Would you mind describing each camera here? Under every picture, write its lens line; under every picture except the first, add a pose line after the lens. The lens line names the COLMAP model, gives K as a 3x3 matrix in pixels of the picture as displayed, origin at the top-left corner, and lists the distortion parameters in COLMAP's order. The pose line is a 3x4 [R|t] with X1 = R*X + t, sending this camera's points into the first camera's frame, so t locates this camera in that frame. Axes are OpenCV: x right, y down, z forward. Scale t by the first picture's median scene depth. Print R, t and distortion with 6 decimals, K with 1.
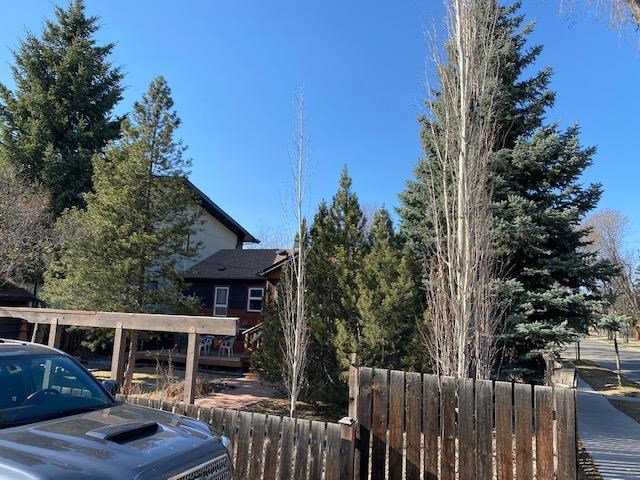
lens RADIAL K [[488.7, 0, 320.8], [0, 488.7, 235.2], [0, 0, 1]] dist [0.016840, -0.001943]
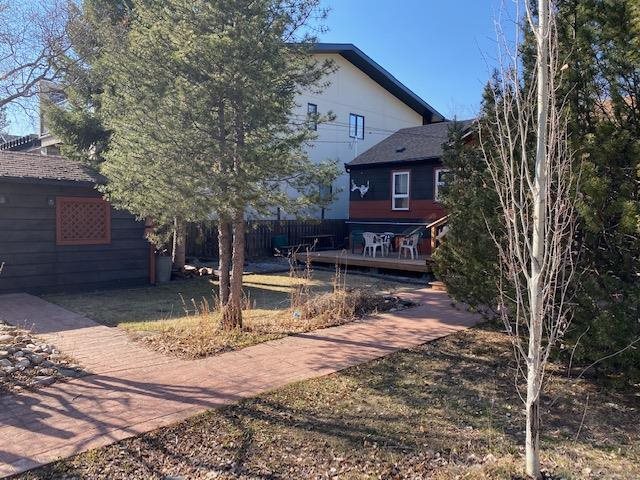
lens RADIAL K [[480.0, 0, 322.7], [0, 480.0, 232.4], [0, 0, 1]] dist [0.091922, -0.129870]
pose [[0.921399, -0.021847, -0.388003, -0.027378], [0.093717, 0.981443, 0.167291, 0.076422], [0.377148, -0.190504, 0.906348, 0.303894]]
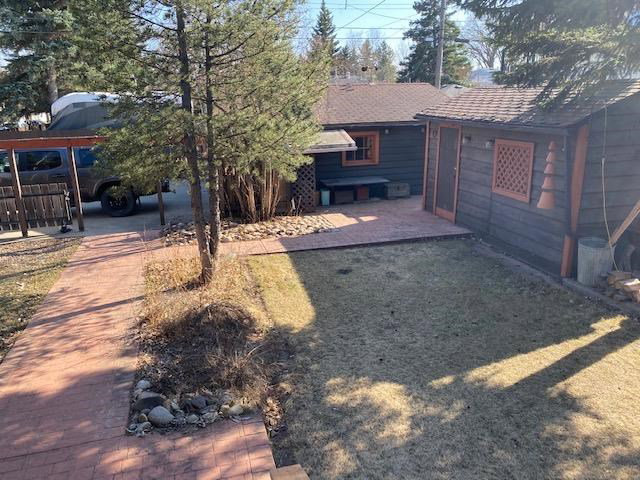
lens RADIAL K [[480.0, 0, 322.7], [0, 480.0, 232.4], [0, 0, 1]] dist [0.091922, -0.129870]
pose [[-0.795497, 0.120374, -0.593881, -0.080547], [0.080813, 0.992391, 0.092899, 0.137992], [0.600544, 0.025907, -0.799172, 1.024440]]
